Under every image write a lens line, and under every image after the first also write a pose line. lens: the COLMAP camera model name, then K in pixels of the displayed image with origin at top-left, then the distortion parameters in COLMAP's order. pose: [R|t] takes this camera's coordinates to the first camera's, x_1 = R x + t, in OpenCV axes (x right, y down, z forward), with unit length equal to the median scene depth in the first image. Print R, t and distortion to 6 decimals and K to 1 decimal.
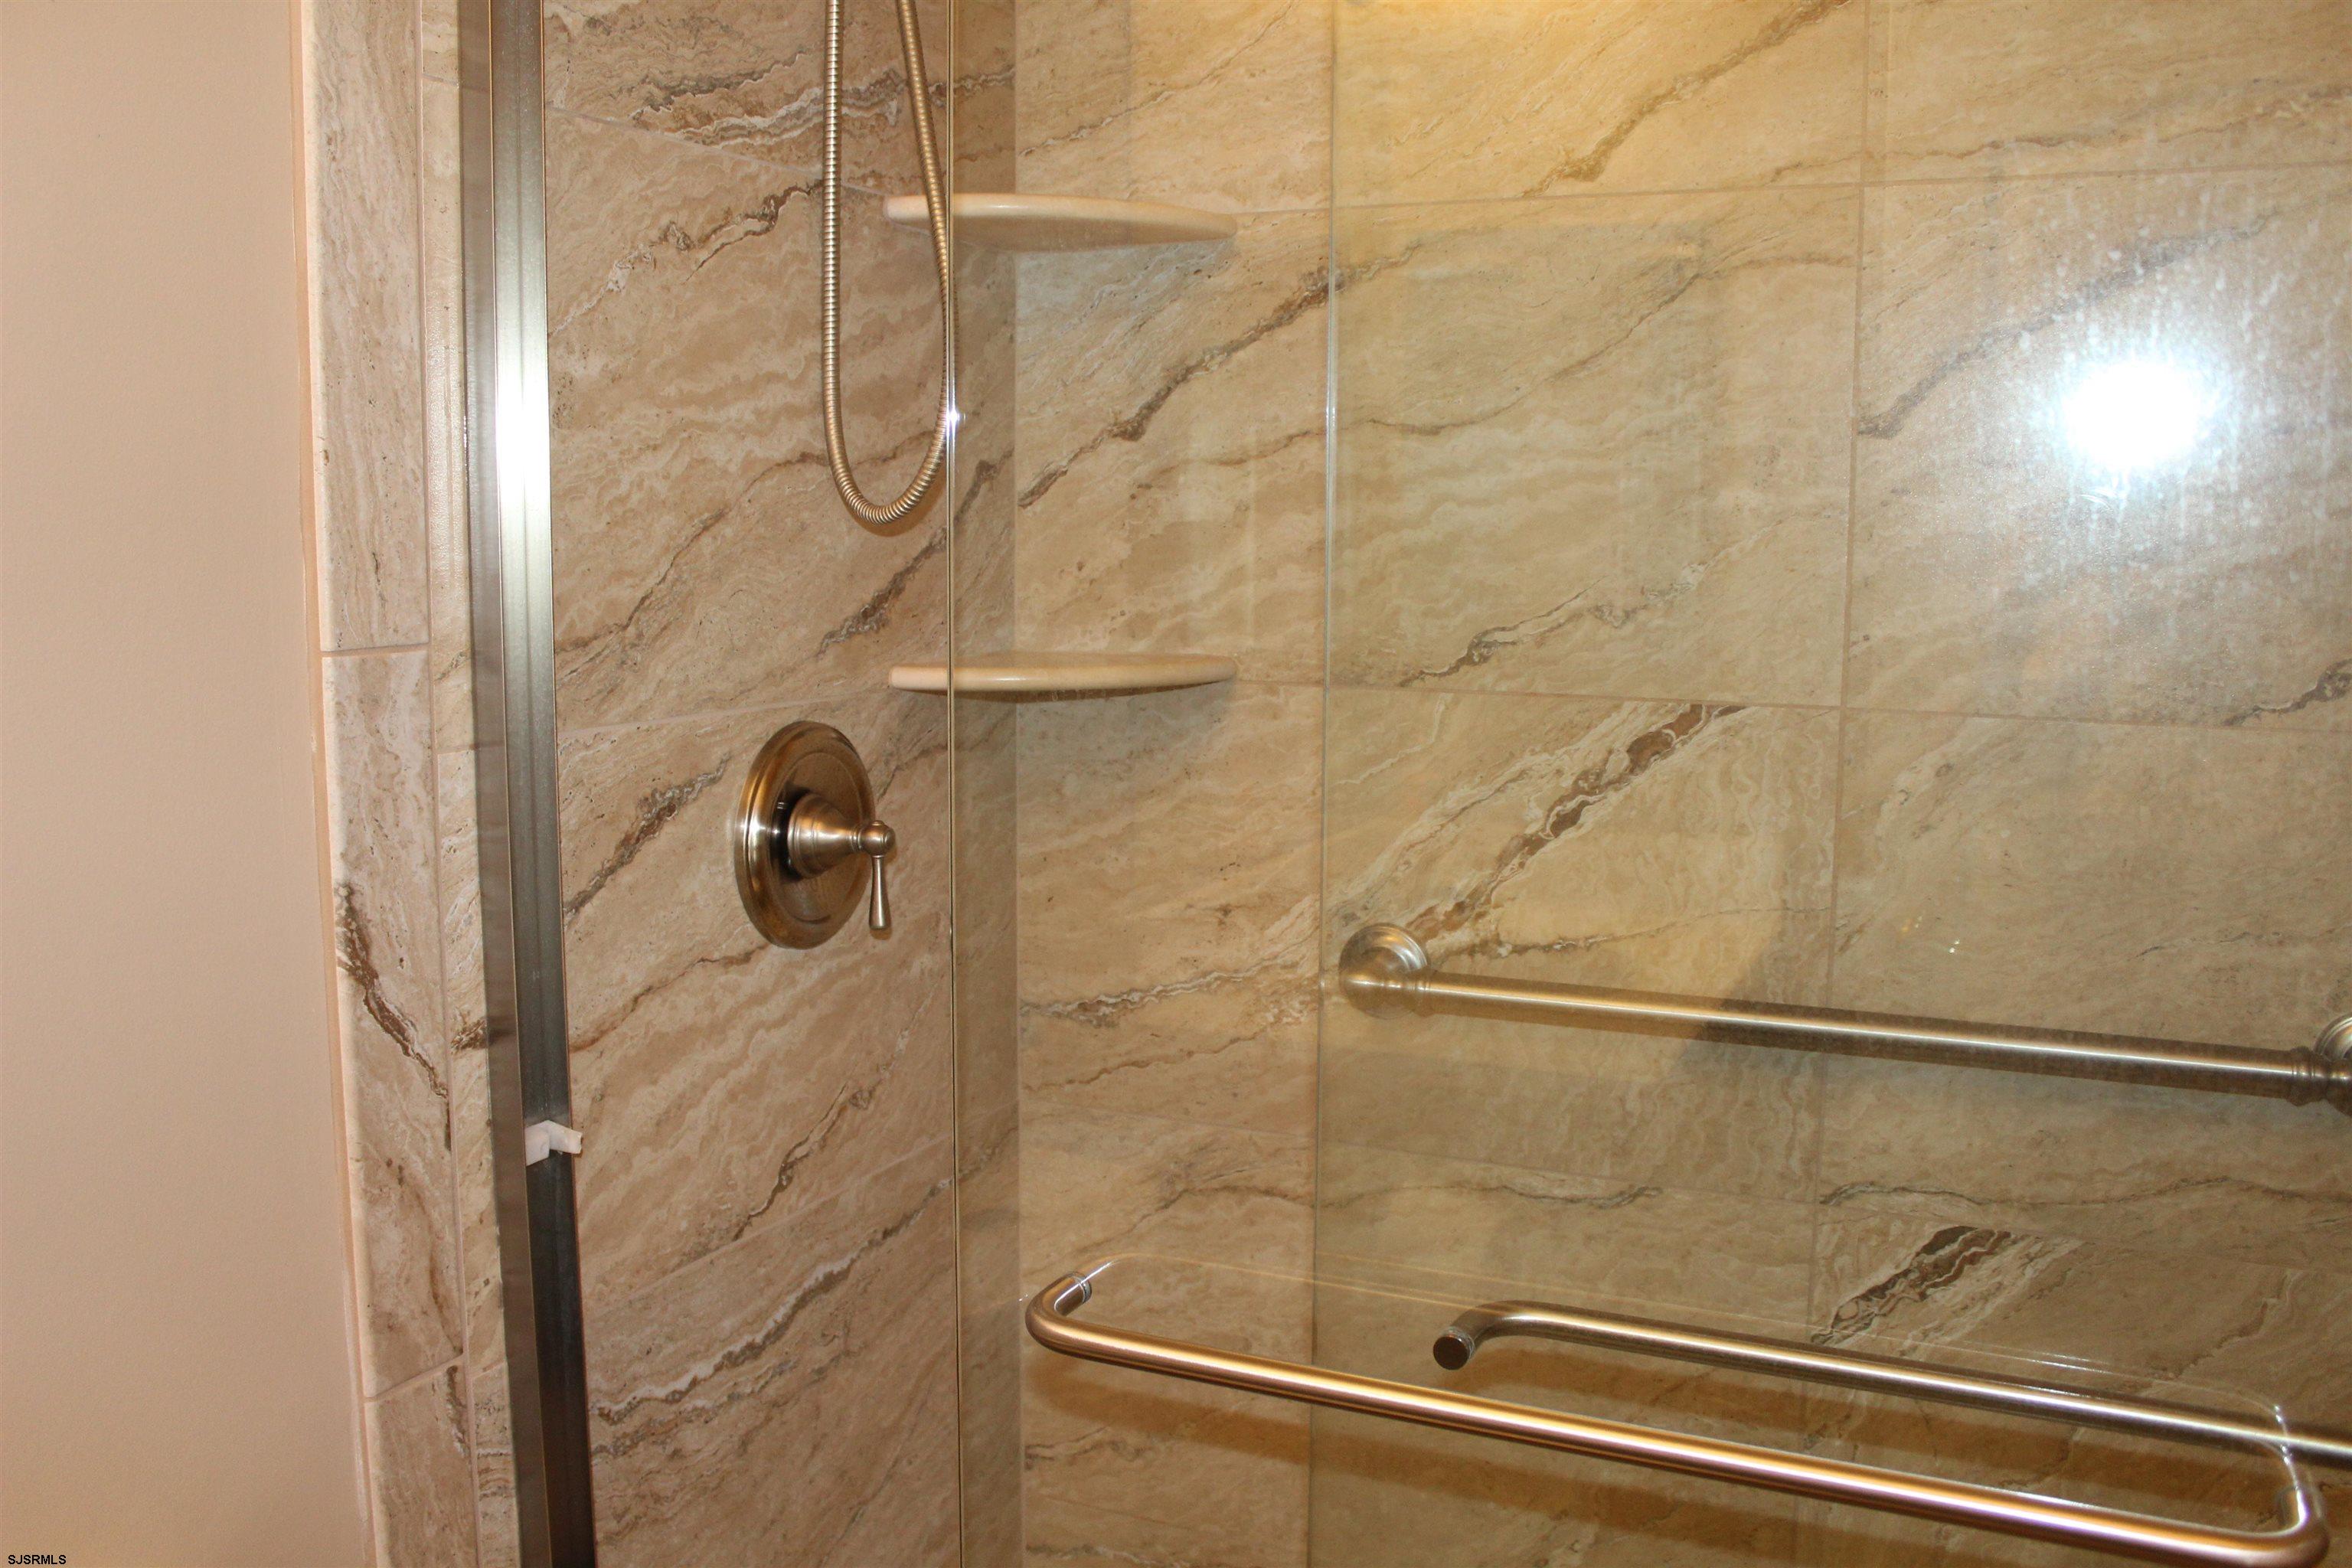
lens RADIAL K [[2064.8, 0, 1176.0], [0, 2064.8, 784.0], [0, 0, 1]] dist [-0.164733, 0.158028]
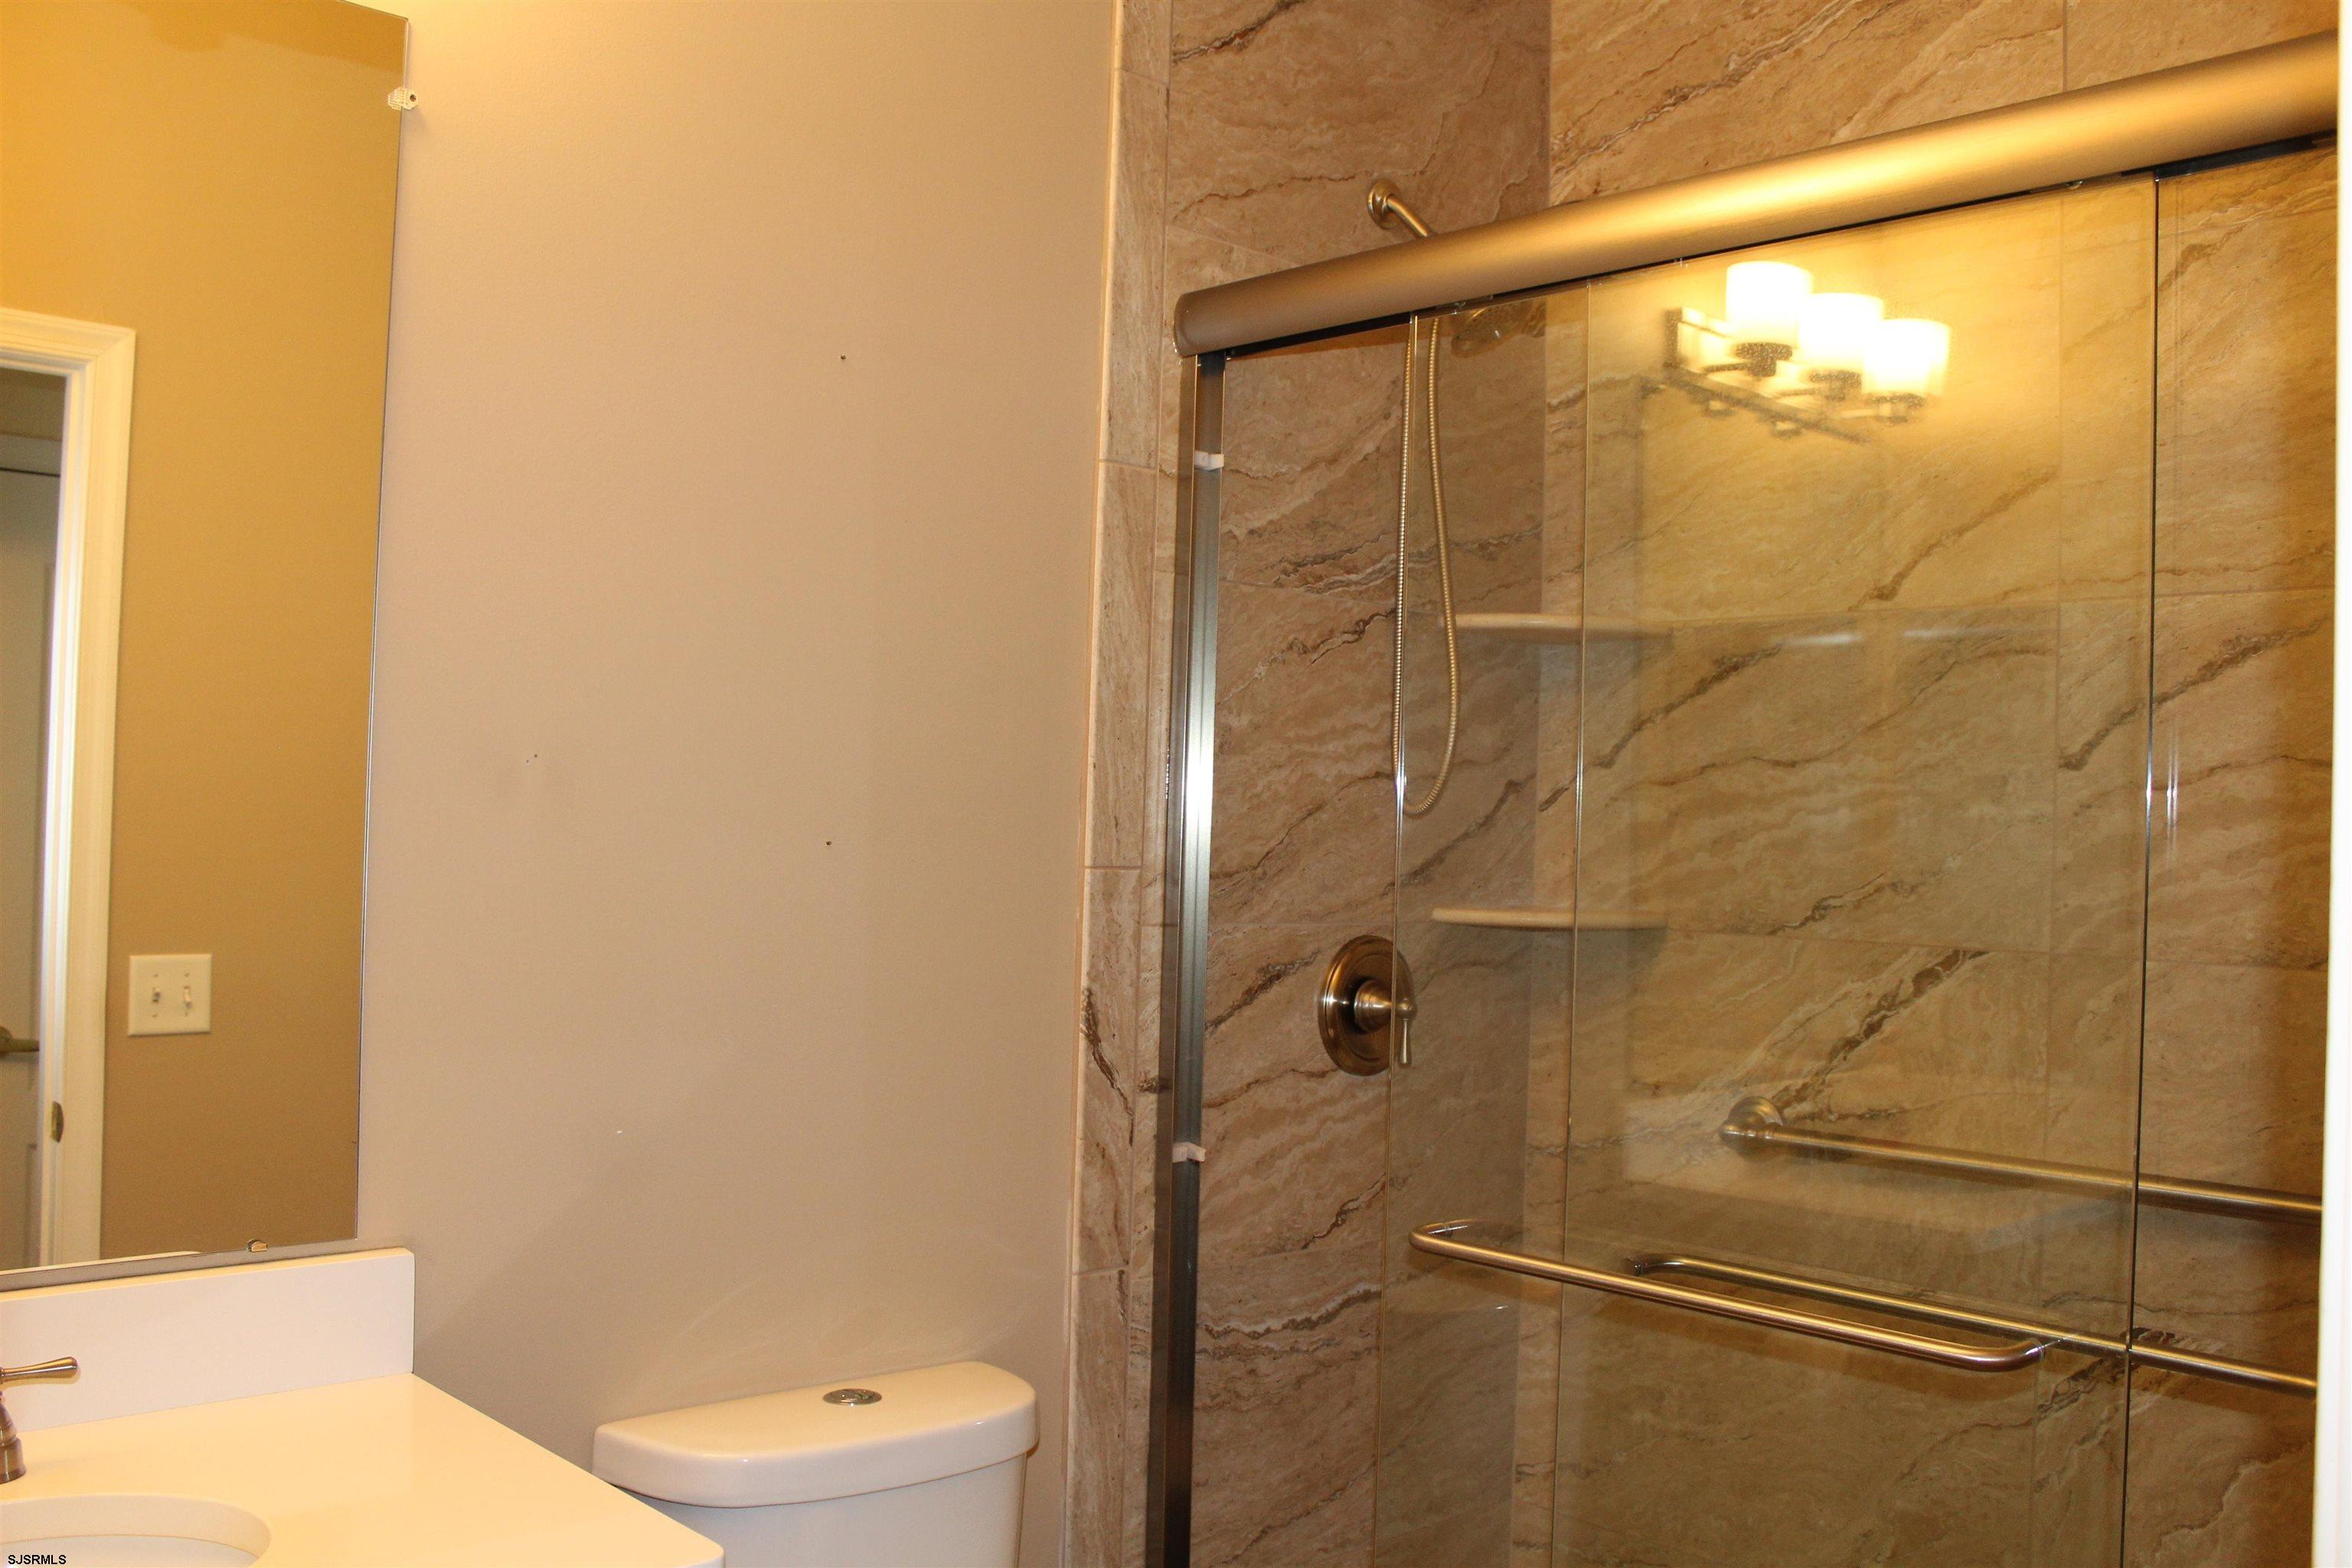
lens RADIAL K [[2064.8, 0, 1176.0], [0, 2064.8, 784.0], [0, 0, 1]] dist [-0.164733, 0.158028]
pose [[0.926230, 0.016188, -0.376611, 0.298178], [-0.074767, 0.987118, -0.141449, 0.096582], [0.369470, 0.159173, 0.915509, -0.590118]]
